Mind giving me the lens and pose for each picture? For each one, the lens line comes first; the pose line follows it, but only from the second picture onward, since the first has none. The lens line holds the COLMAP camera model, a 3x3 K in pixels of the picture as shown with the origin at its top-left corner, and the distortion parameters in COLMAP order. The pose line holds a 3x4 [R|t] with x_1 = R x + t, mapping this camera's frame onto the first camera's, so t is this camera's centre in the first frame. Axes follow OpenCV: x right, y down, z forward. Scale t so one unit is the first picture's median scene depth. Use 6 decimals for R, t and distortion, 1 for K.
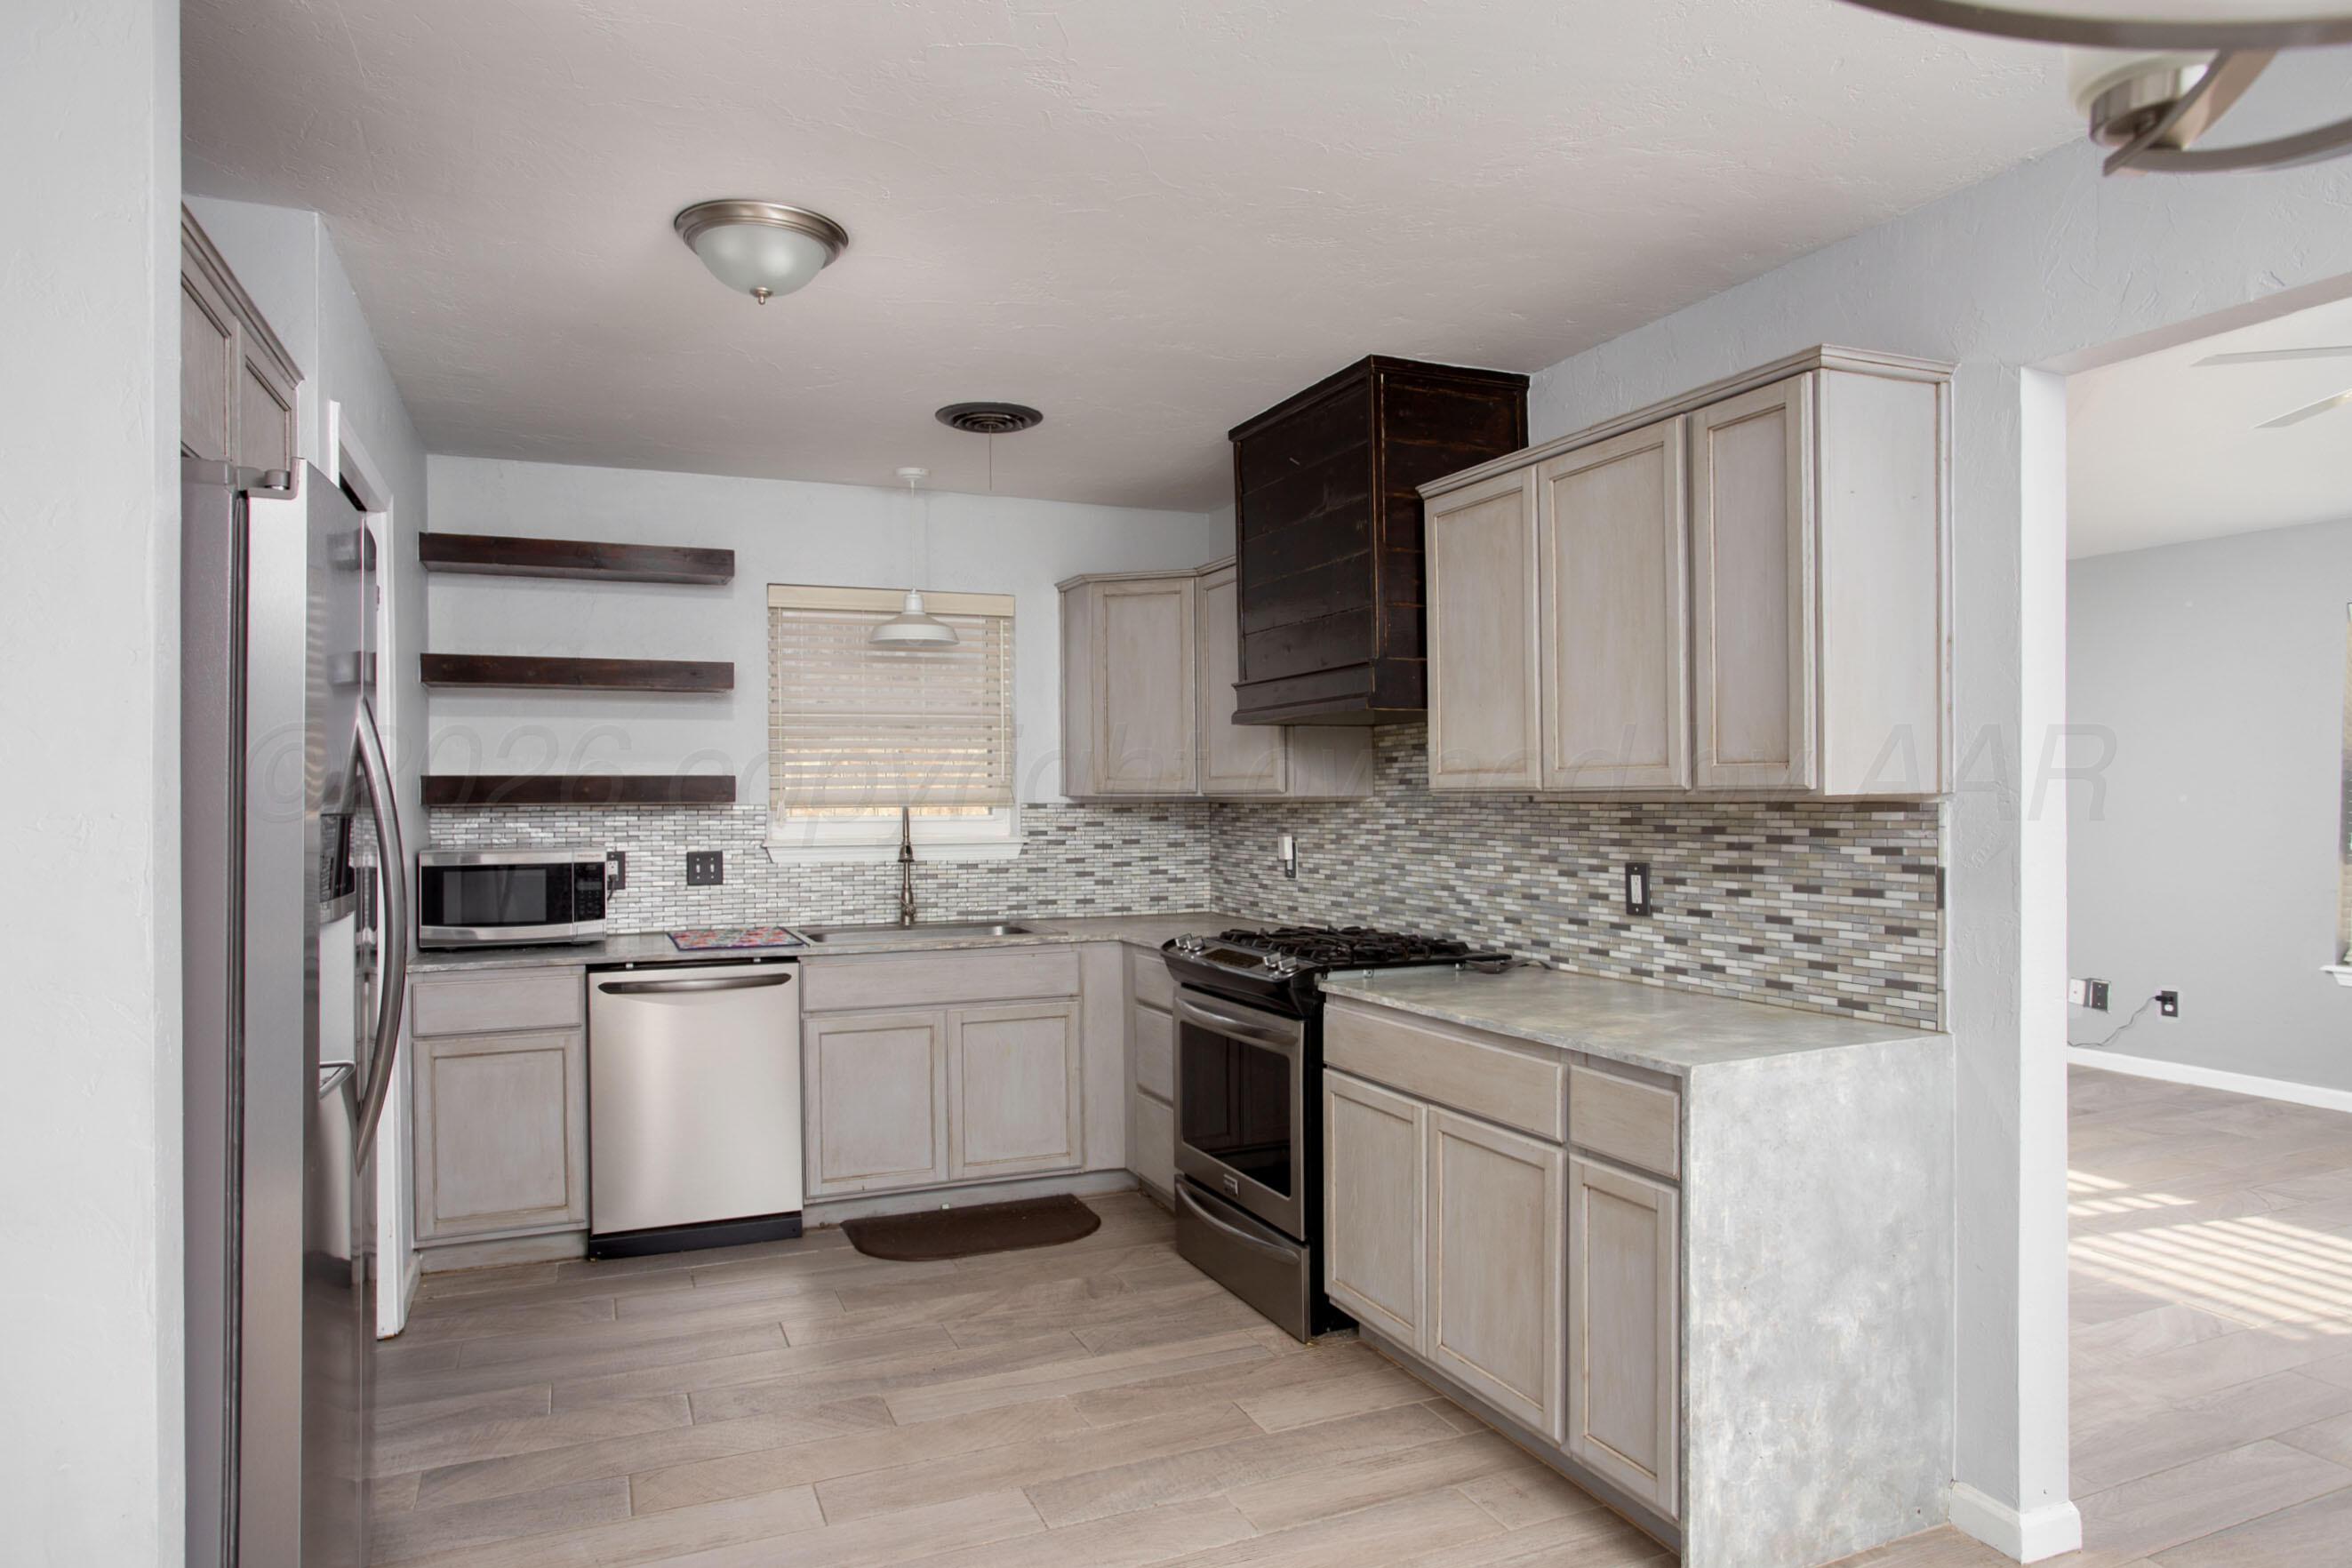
lens RADIAL K [[1390.2, 0, 1176.0], [0, 1390.2, 784.0], [0, 0, 1]] dist [-0.046435, 0.000653]
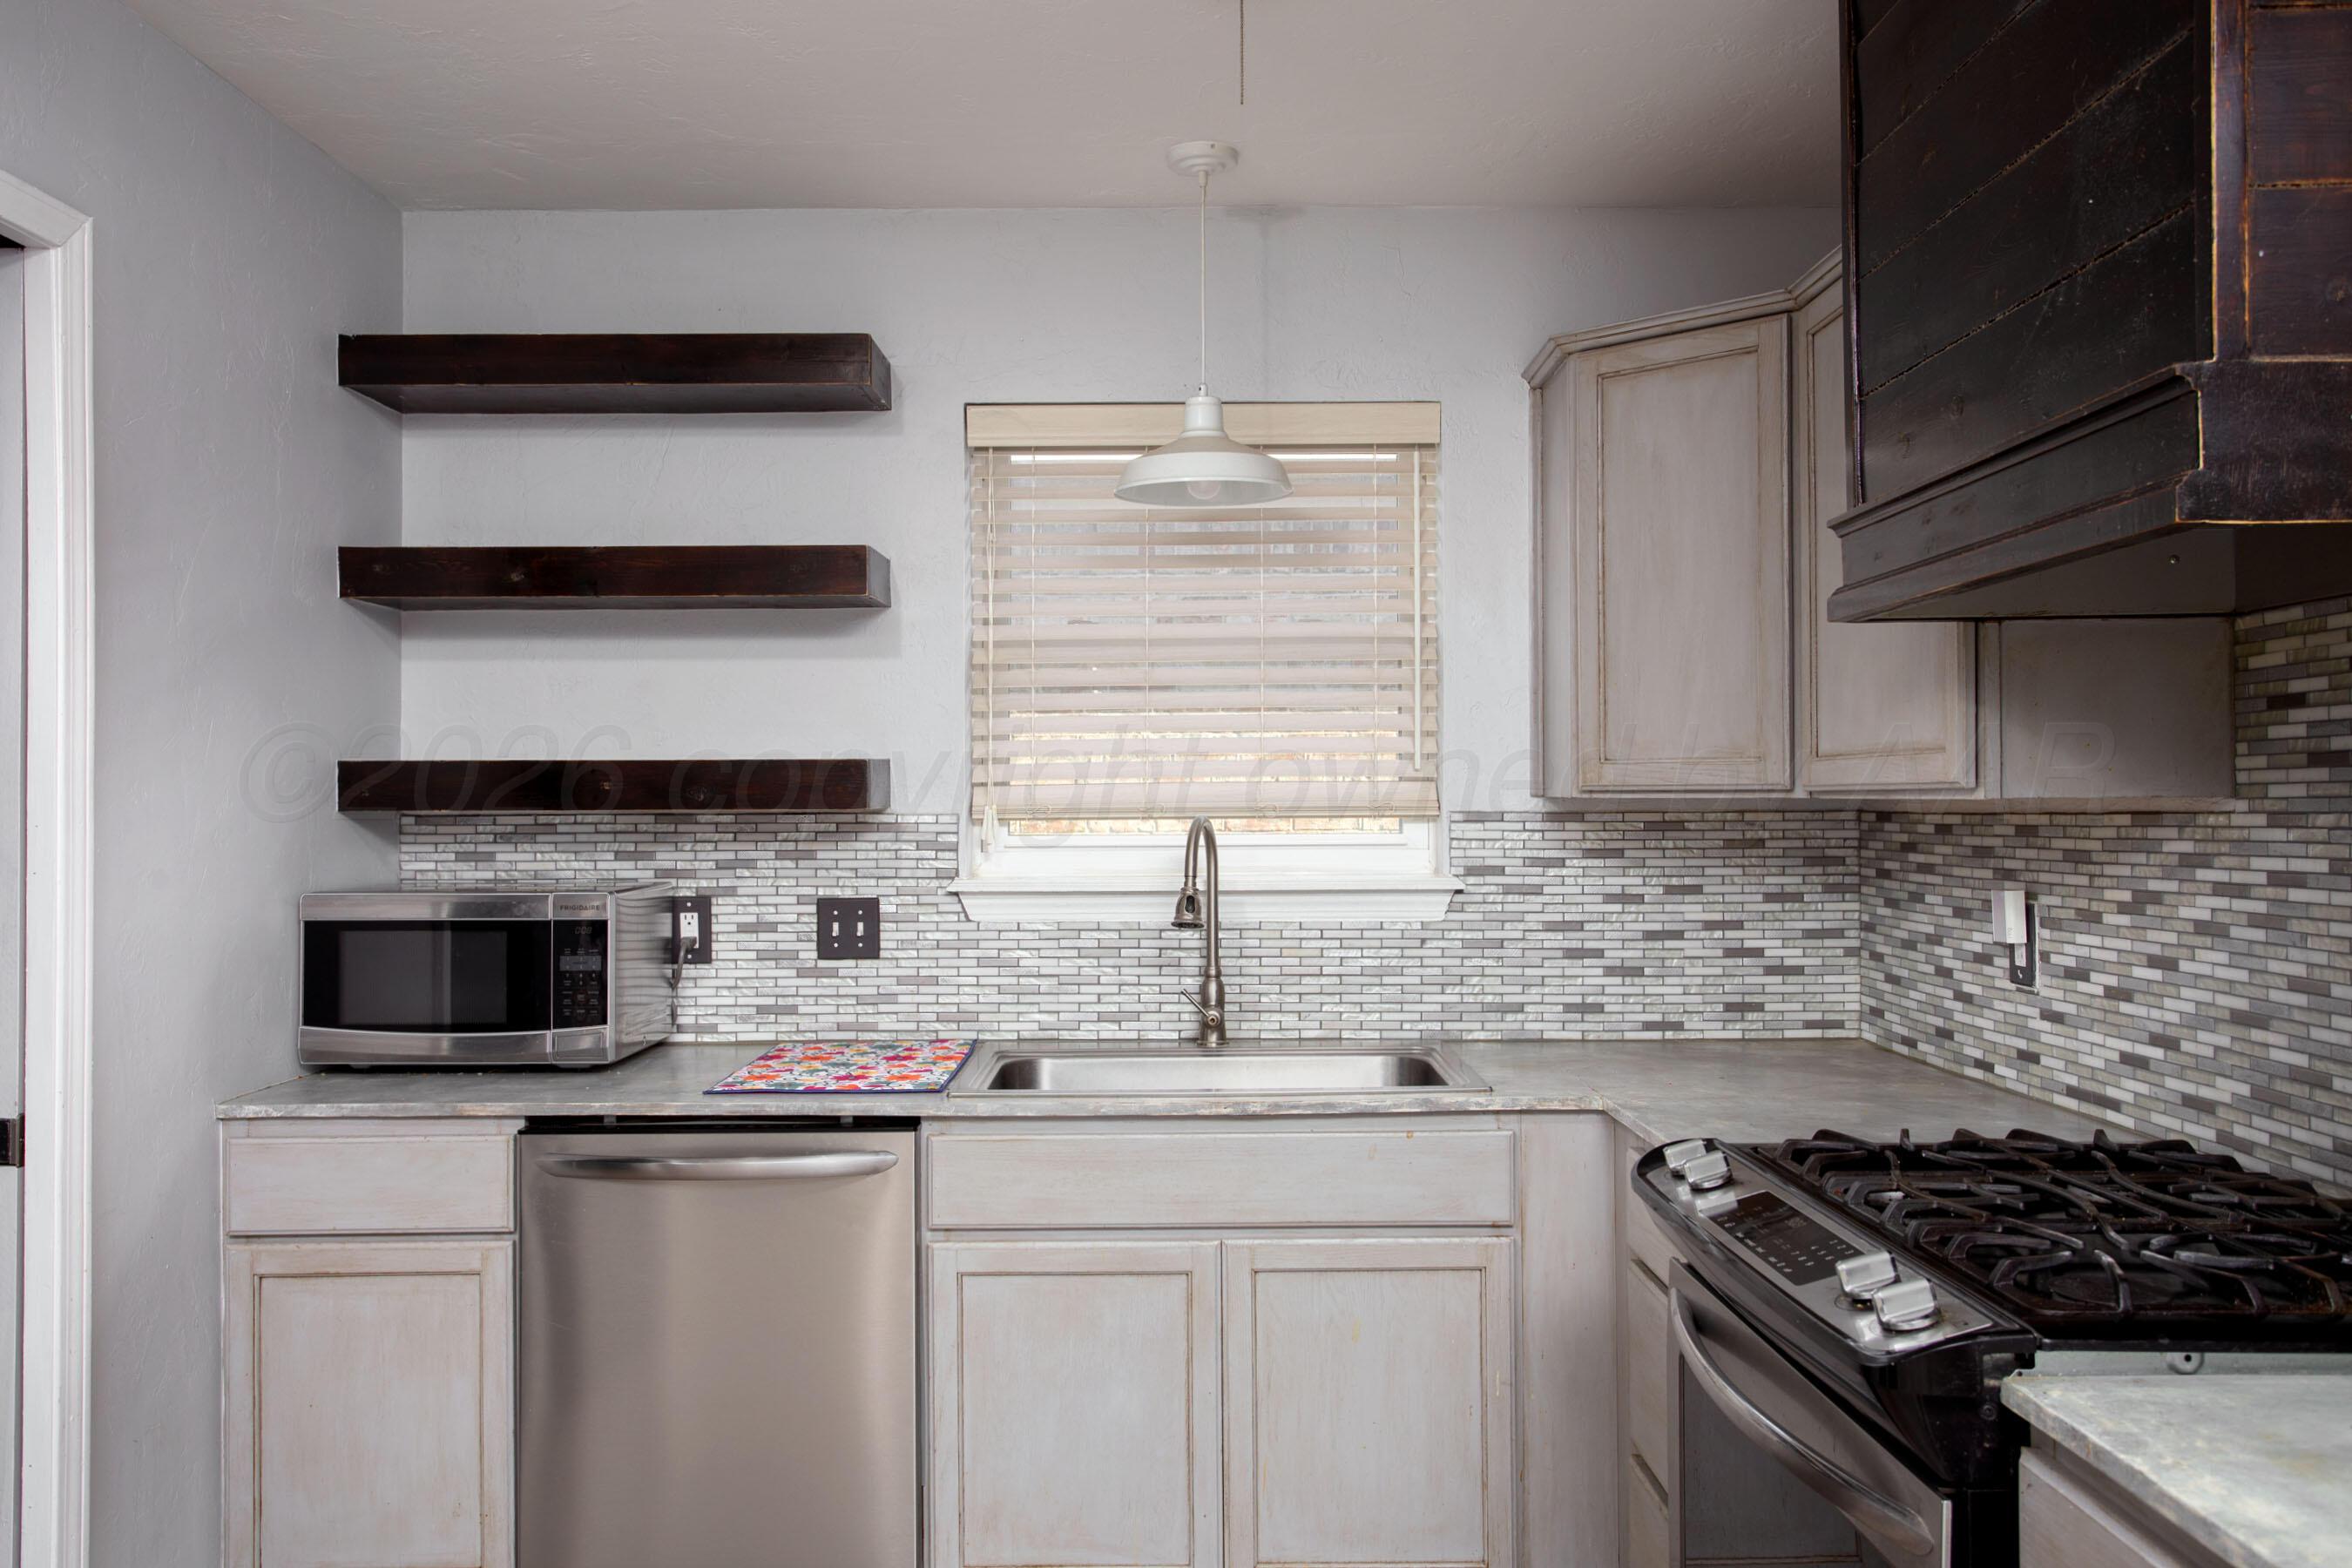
lens RADIAL K [[1809.2, 0, 1186.4], [0, 1809.2, 798.9], [0, 0, 1]] dist [-0.011607, 0.006340]
pose [[0.918645, 0.000363, -0.395083, 0.072853], [0.003337, 0.999957, 0.008677, 0.003892], [0.395069, -0.009290, 0.918604, 0.423947]]
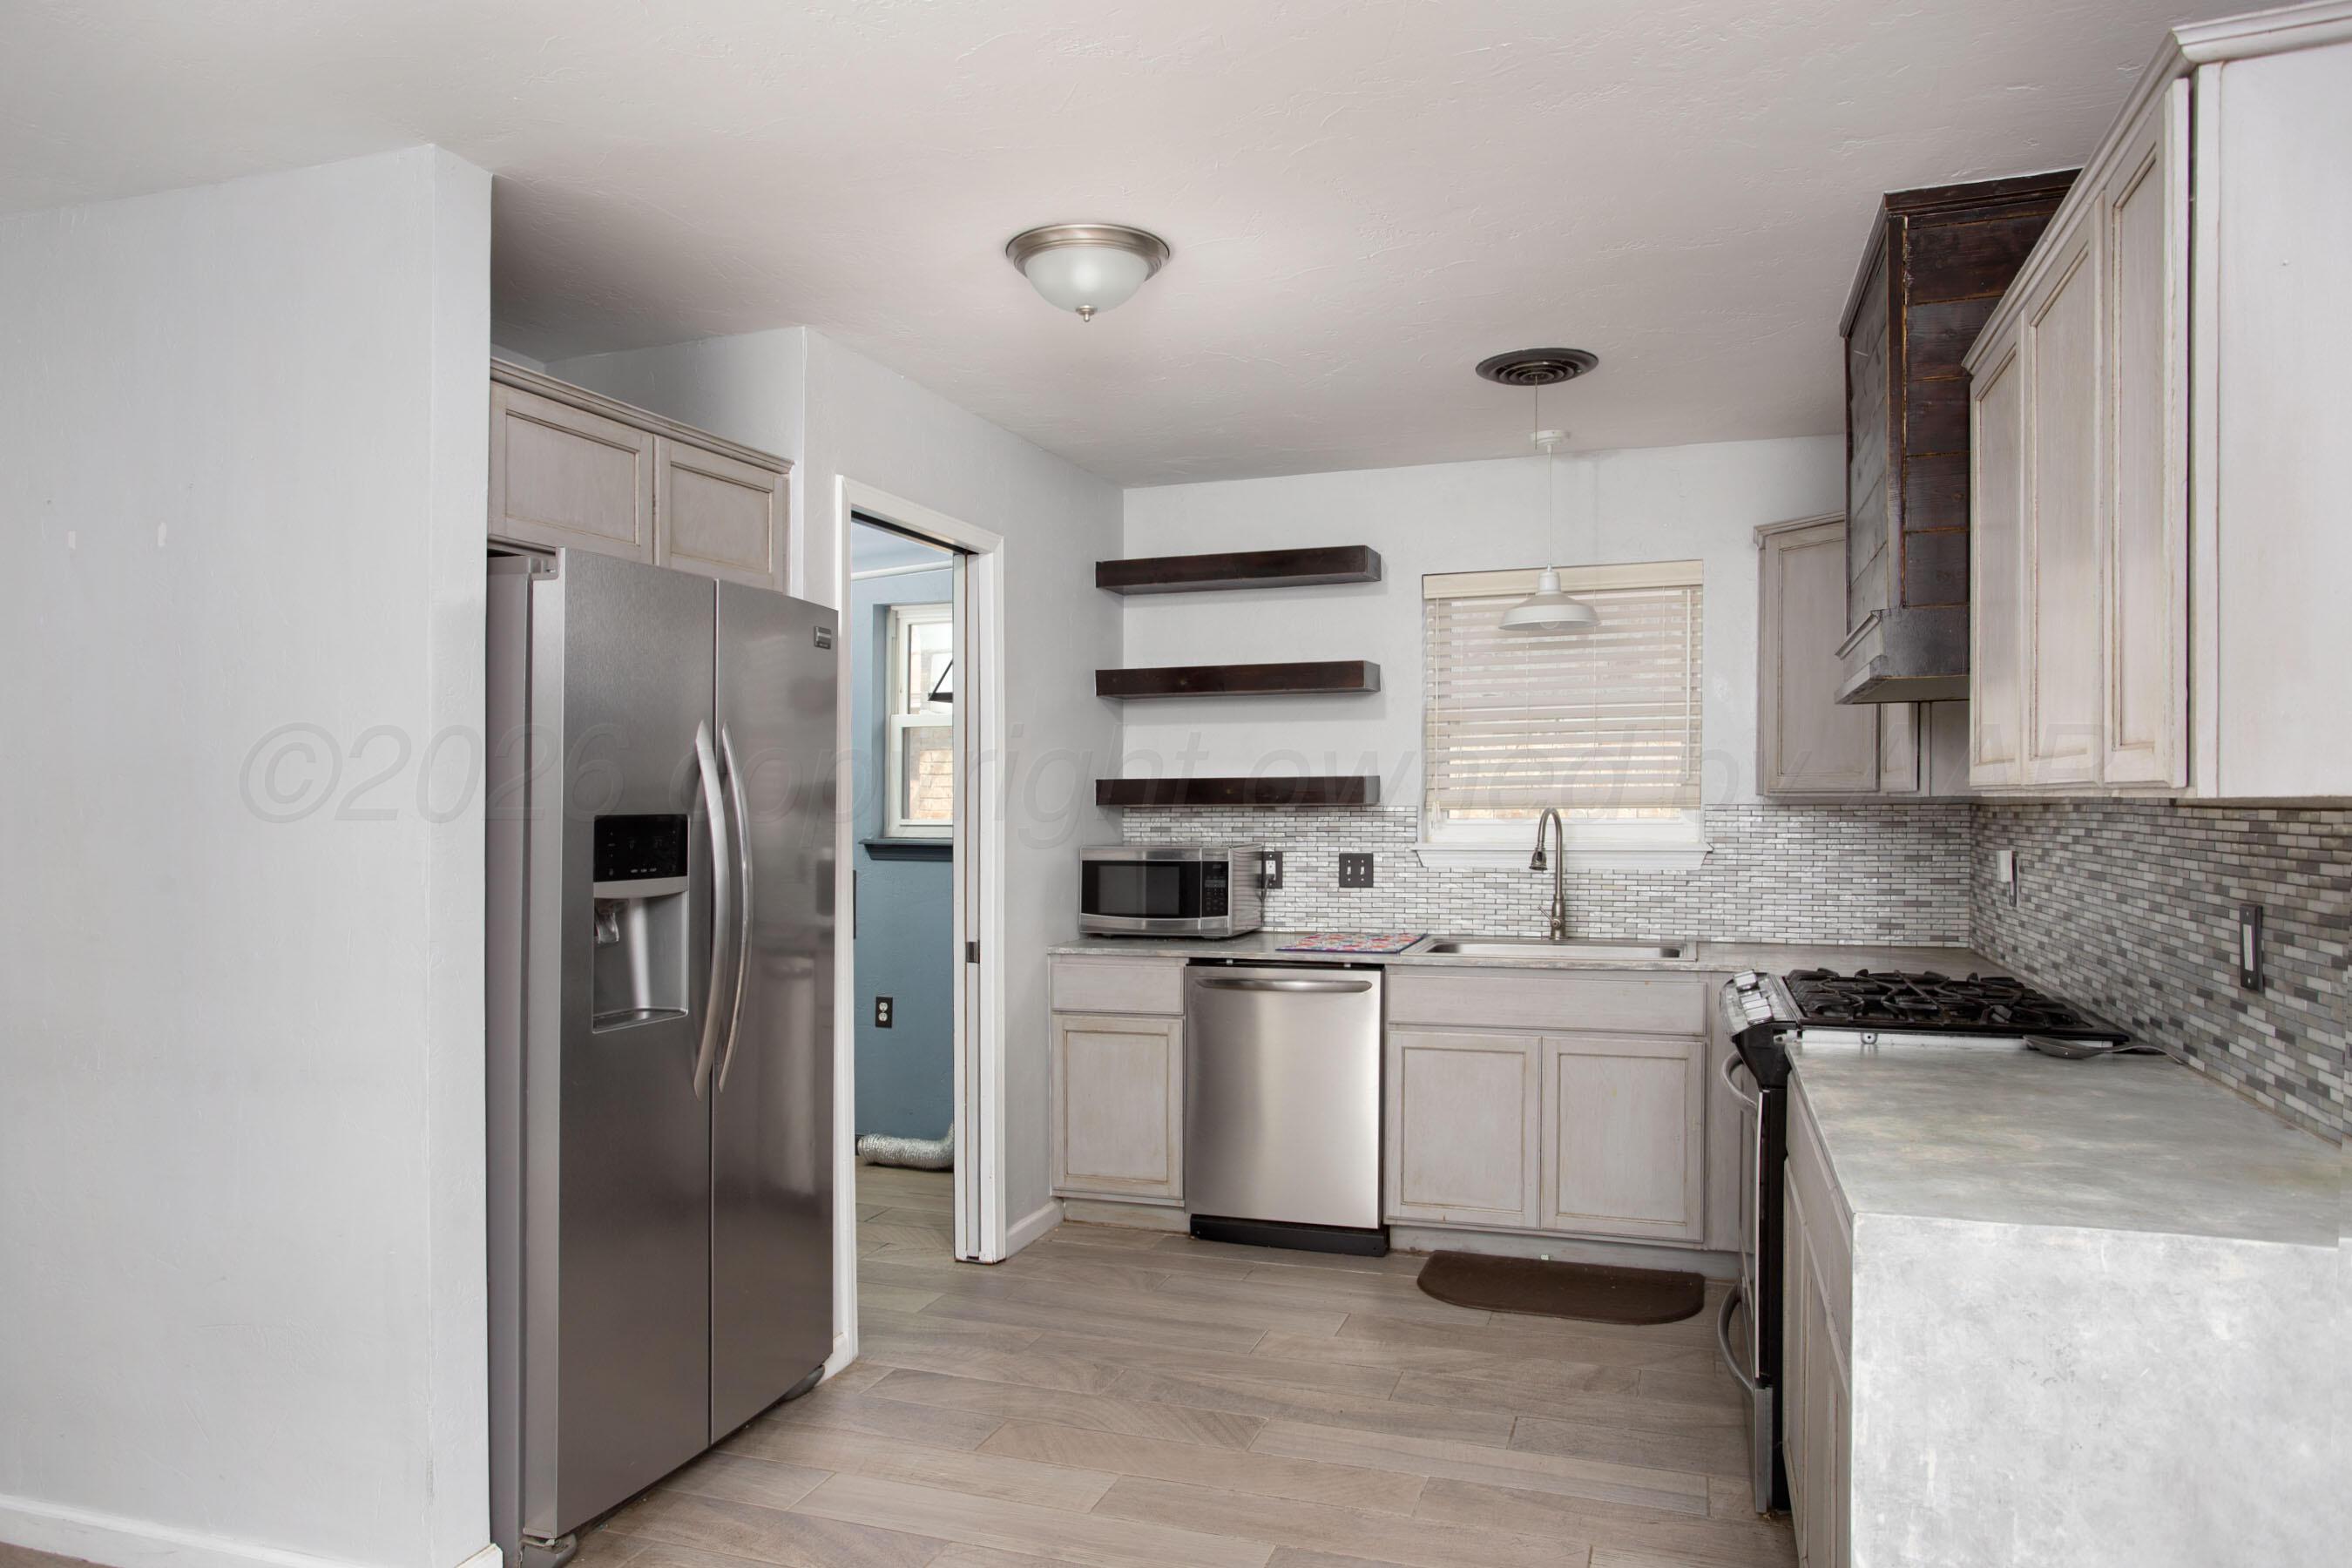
lens RADIAL K [[1500.5, 0, 1174.7], [0, 1500.5, 789.5], [0, 0, 1]] dist [-0.068374, 0.065279]
pose [[0.731362, -0.004669, -0.681973, 0.318573], [0.008198, 0.999965, 0.001946, 0.000078], [0.681940, -0.007014, 0.731374, 0.139793]]
